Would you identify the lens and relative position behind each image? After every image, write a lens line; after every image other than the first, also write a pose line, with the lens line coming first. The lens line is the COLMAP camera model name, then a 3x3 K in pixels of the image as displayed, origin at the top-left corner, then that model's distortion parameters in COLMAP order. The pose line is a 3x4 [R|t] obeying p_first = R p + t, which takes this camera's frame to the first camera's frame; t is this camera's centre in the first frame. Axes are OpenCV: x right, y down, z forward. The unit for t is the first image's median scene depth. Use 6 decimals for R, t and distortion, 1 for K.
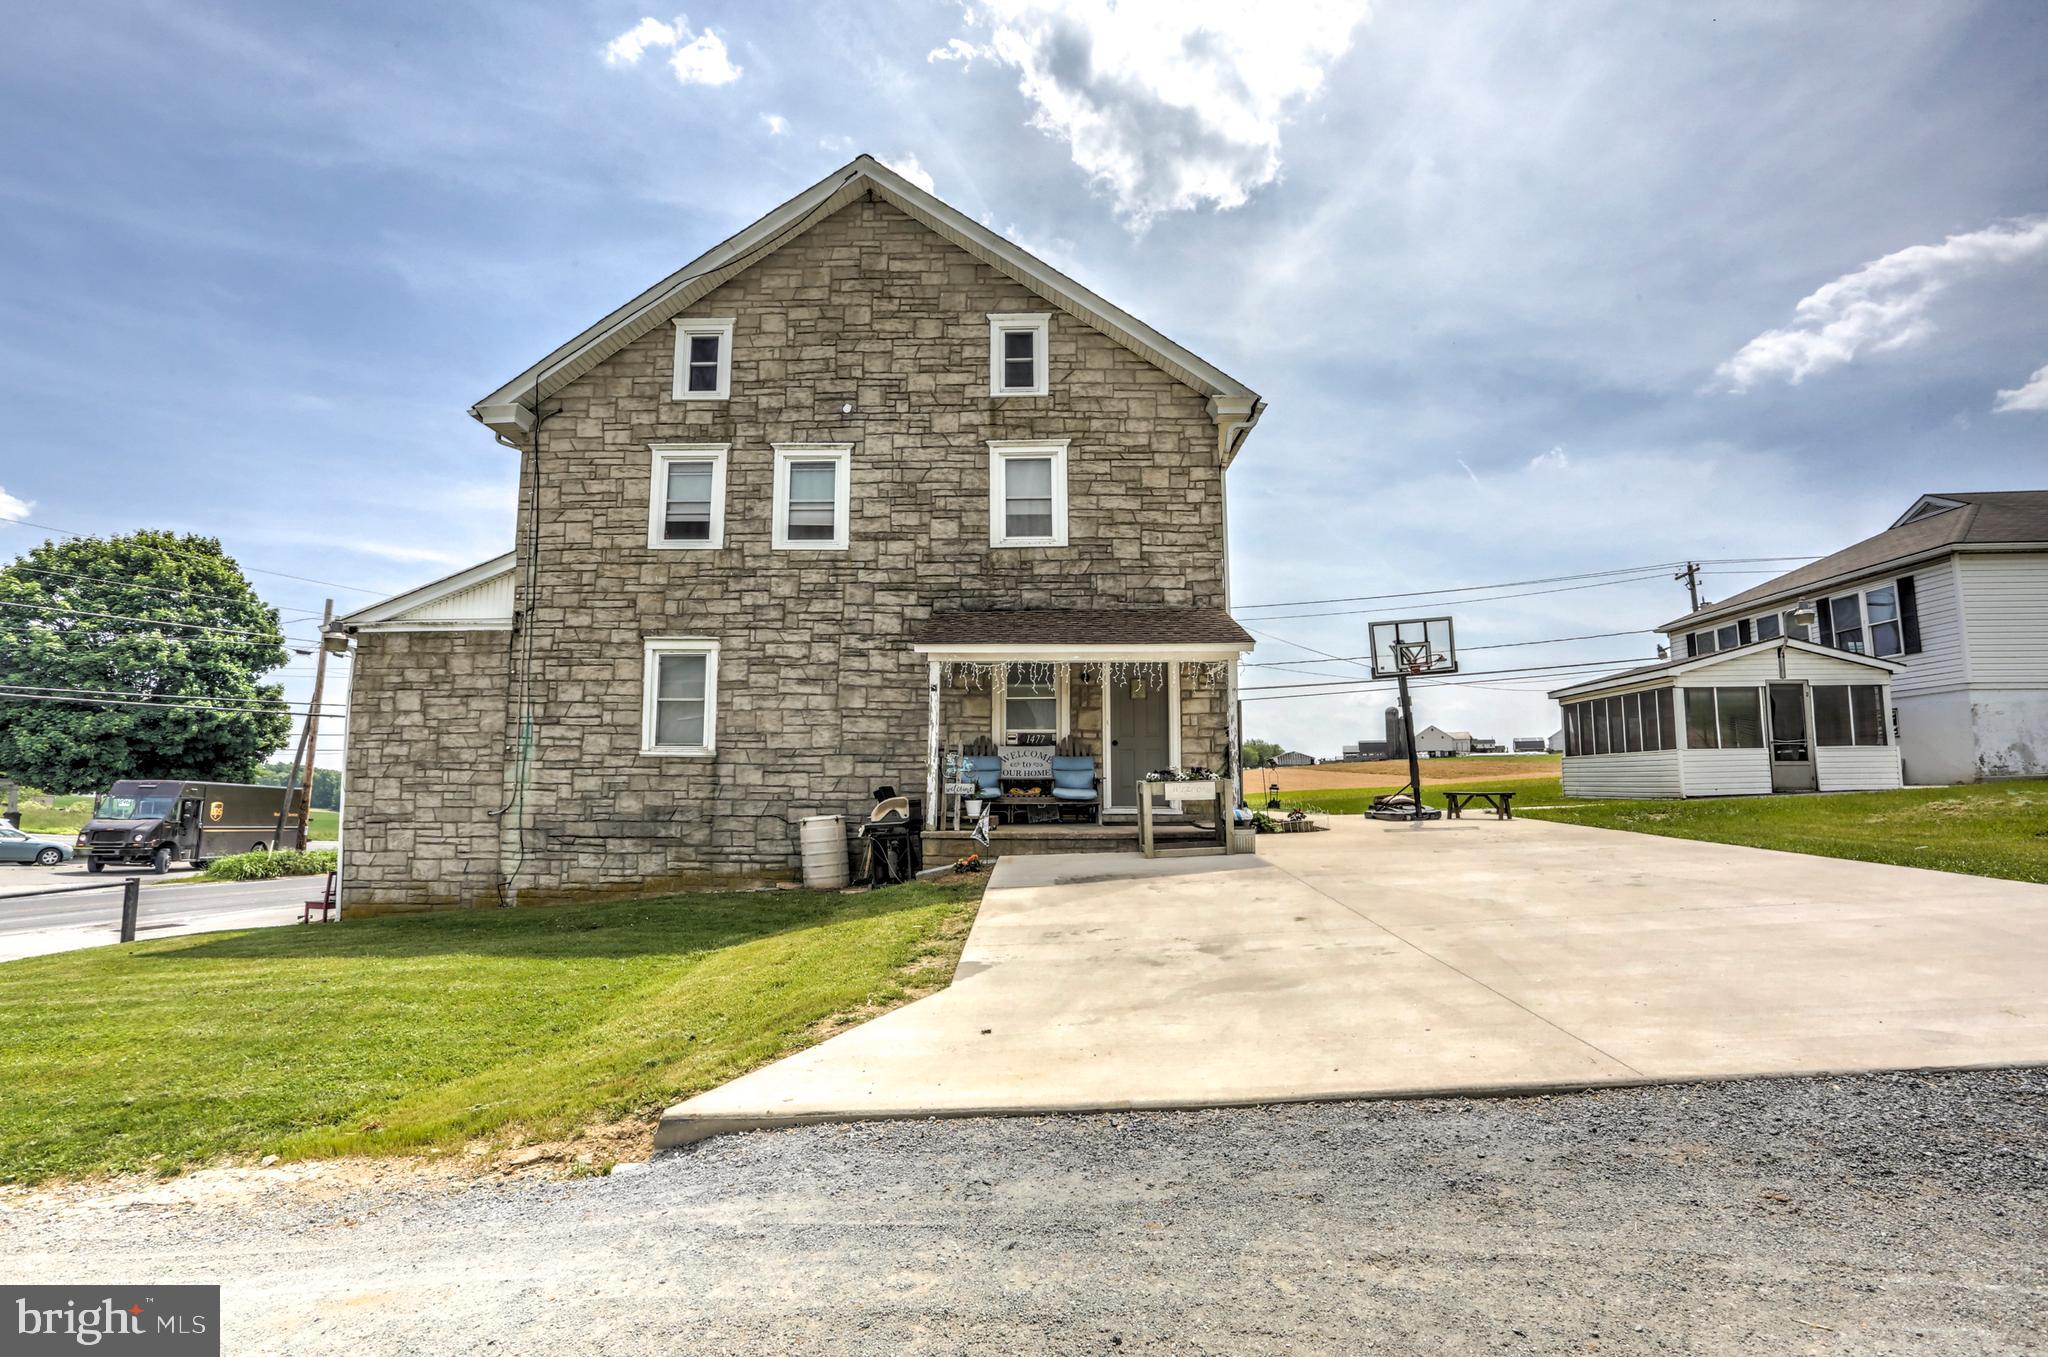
lens RADIAL K [[992.7, 0, 1024.0], [0, 992.7, 678.5], [0, 0, 1]] dist [-0.068959, 0.027653]
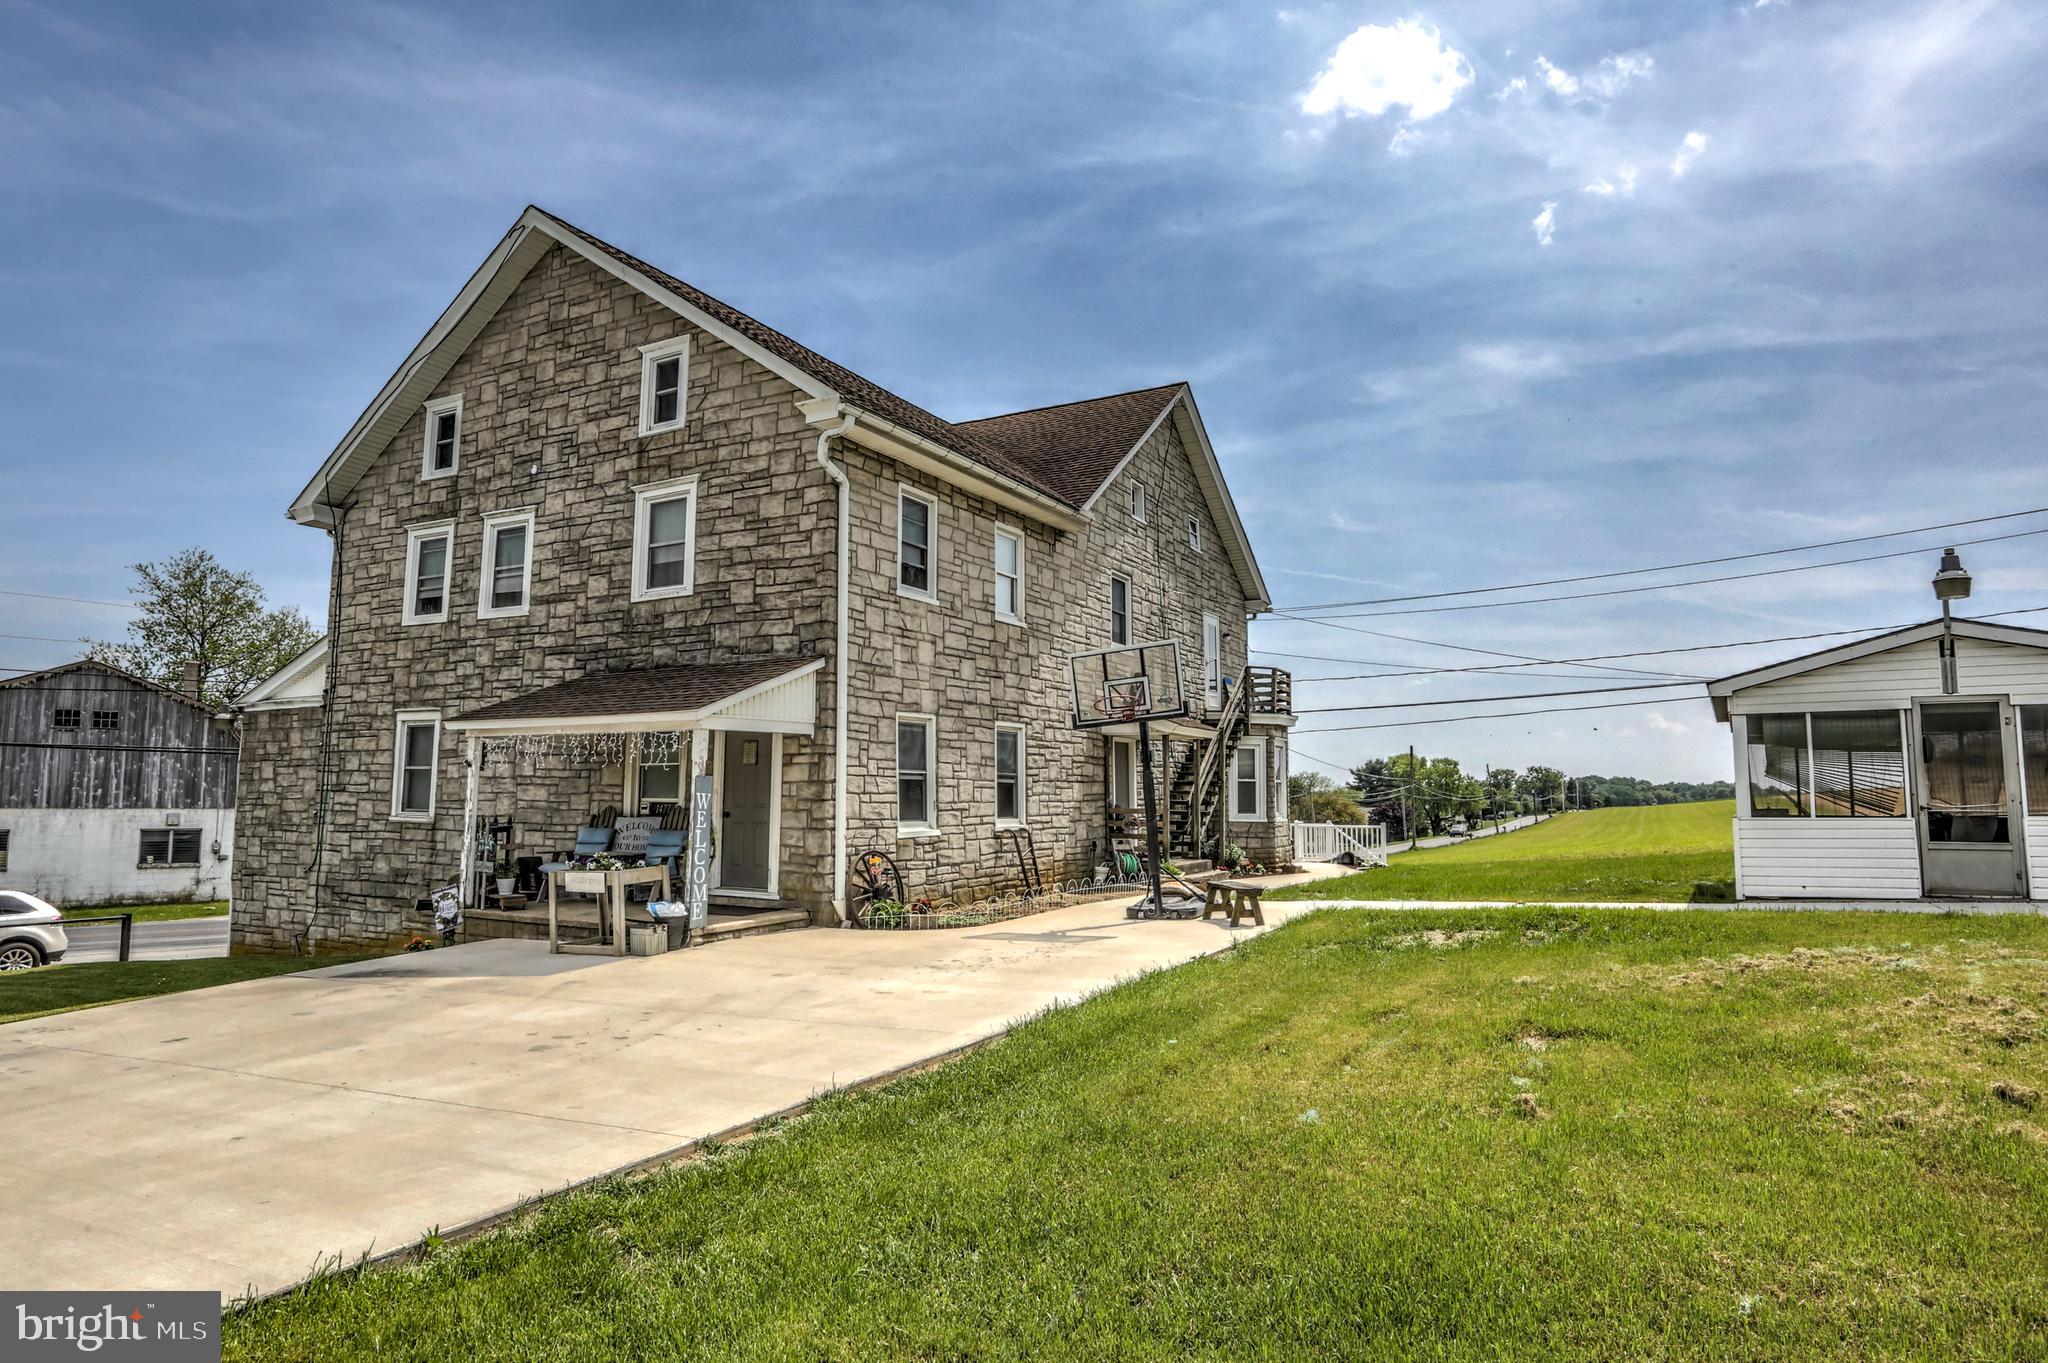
lens RADIAL K [[1196.9, 0, 1024.0], [0, 1196.9, 681.5], [0, 0, 1]] dist [-0.073660, 0.065016]
pose [[0.884266, -0.040964, -0.465183, 0.812158], [0.044388, 0.999008, -0.003594, -0.037498], [0.464869, -0.017471, 0.885207, 0.183181]]
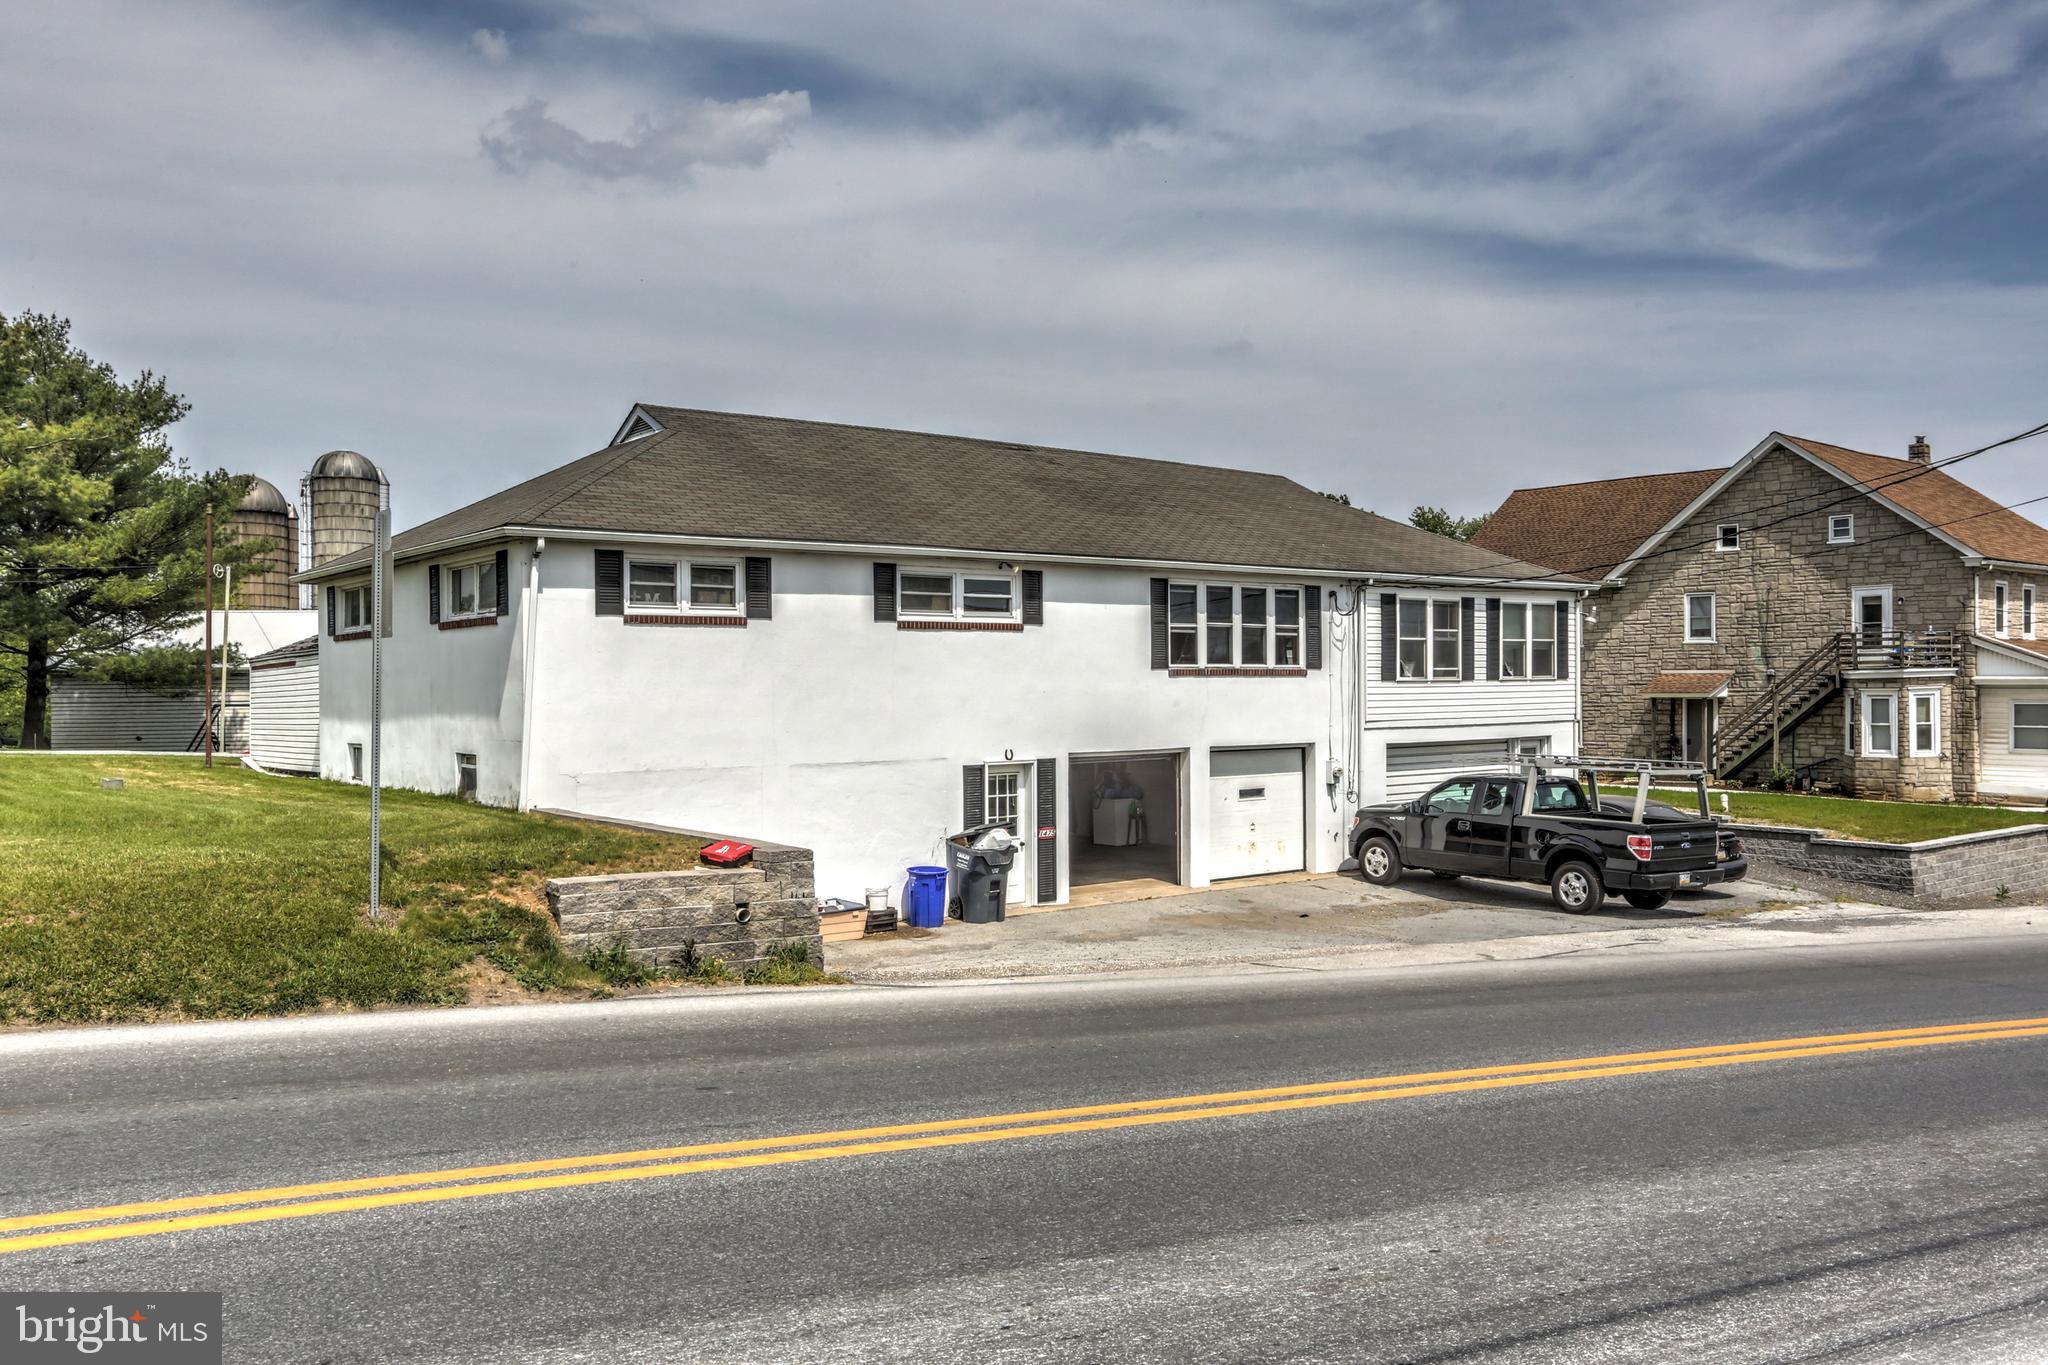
lens RADIAL K [[1602.3, 0, 1024.0], [0, 1602.3, 682.5], [0, 0, 1]] dist [-0.038124, 0.080327]
pose [[-0.754098, 0.013790, -0.656617, 3.422923], [0.085020, 0.993417, -0.076778, 0.140245], [0.651235, -0.113724, -0.750306, 3.172523]]
